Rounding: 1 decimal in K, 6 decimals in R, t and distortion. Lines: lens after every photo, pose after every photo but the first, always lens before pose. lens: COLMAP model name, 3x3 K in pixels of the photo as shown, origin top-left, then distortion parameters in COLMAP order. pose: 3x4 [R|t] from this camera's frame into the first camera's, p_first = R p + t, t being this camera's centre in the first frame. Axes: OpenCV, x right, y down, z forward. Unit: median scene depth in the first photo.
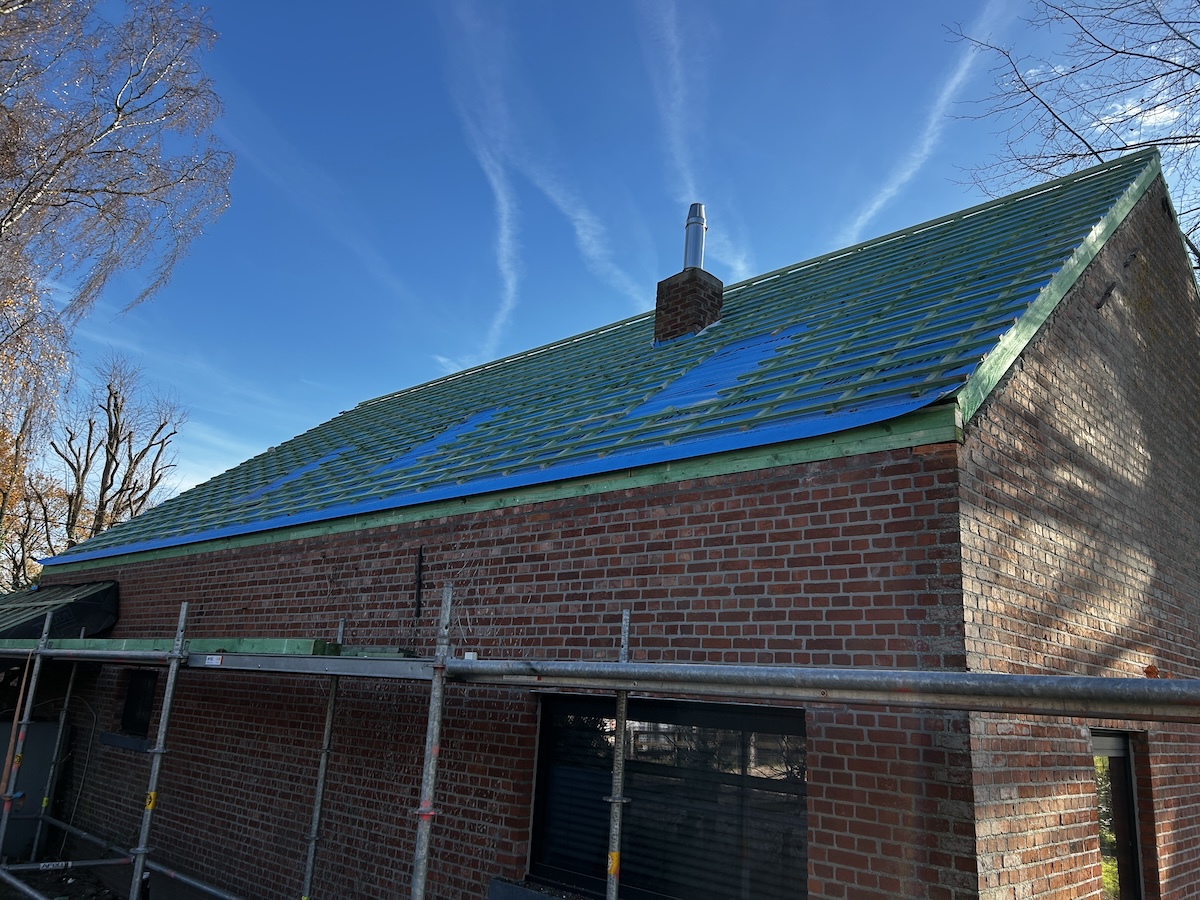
lens RADIAL K [[906.5, 0, 596.6], [0, 906.5, 447.3], [0, 0, 1]] dist [0.056782, -0.056651]
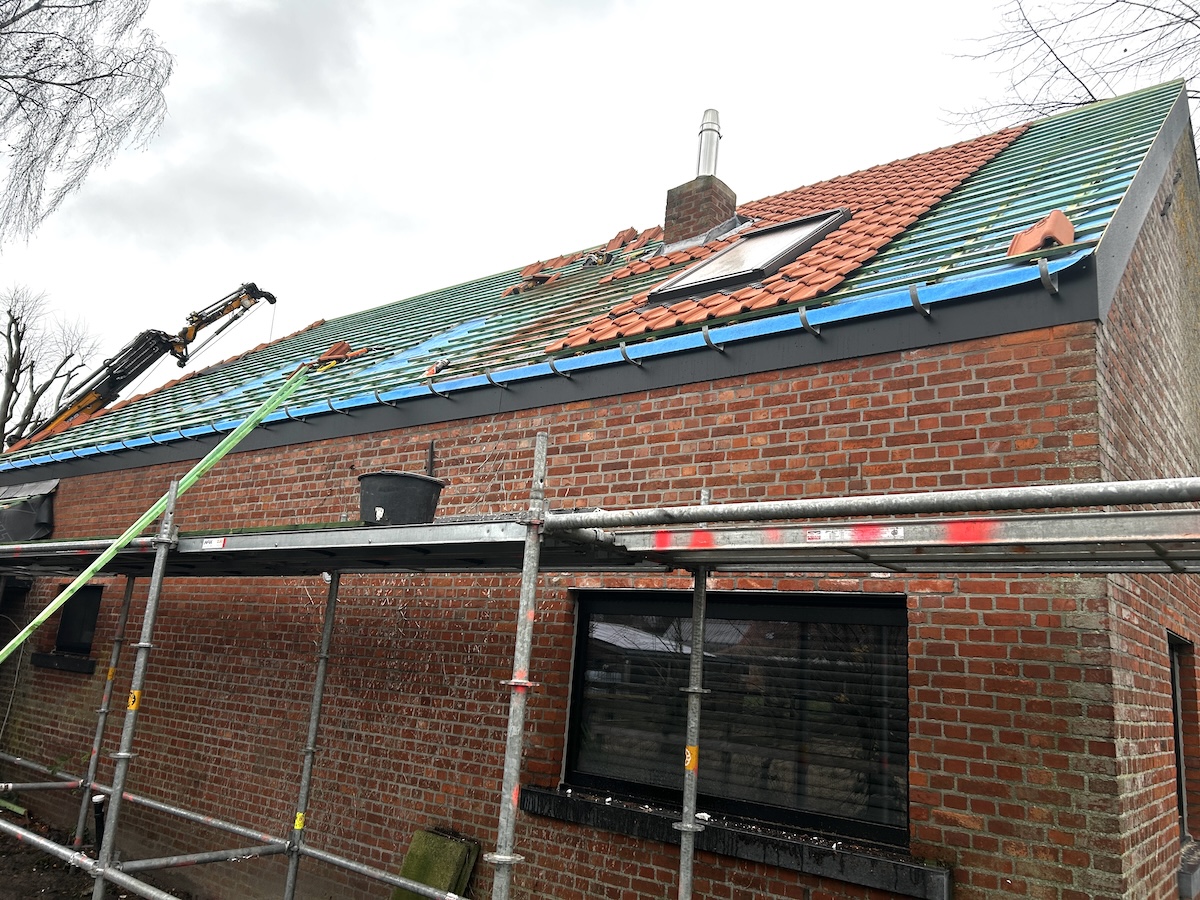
lens RADIAL K [[906.5, 0, 610.9], [0, 906.5, 452.4], [0, 0, 1]] dist [0.056782, -0.056651]
pose [[0.994062, 0.039815, 0.101265, -0.121806], [-0.044017, 0.998245, 0.039607, 0.087081], [-0.099510, -0.043829, 0.994071, 0.087382]]
